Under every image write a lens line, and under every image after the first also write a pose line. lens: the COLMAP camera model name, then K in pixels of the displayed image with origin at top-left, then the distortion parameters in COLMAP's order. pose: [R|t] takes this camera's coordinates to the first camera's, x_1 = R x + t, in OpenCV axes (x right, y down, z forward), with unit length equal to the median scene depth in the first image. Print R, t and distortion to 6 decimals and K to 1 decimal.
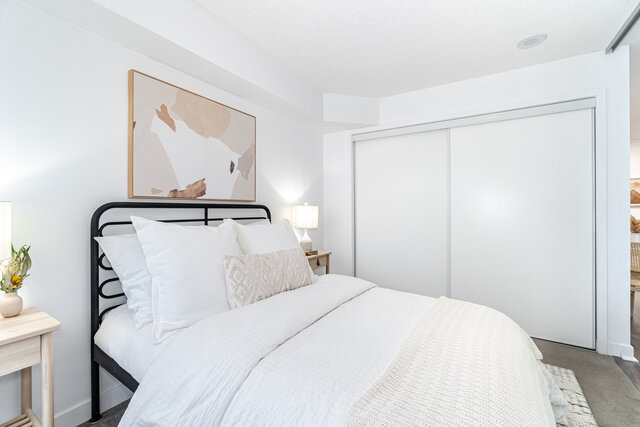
lens RADIAL K [[271.7, 0, 320.0], [0, 271.7, 213.5], [0, 0, 1]] dist [-0.012587, 0.000098]
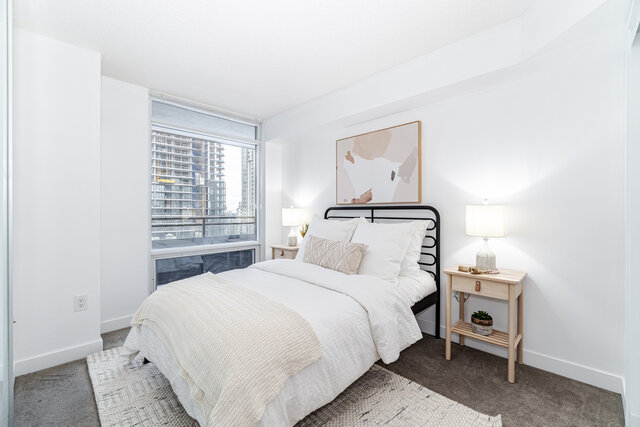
lens RADIAL K [[271.7, 0, 320.0], [0, 271.7, 213.5], [0, 0, 1]] dist [-0.012587, 0.000098]
pose [[-0.193986, 0.002178, -0.981002, 1.020942], [-0.016830, 0.999843, 0.005548, -0.003027], [0.980860, 0.017587, -0.193919, 1.006459]]
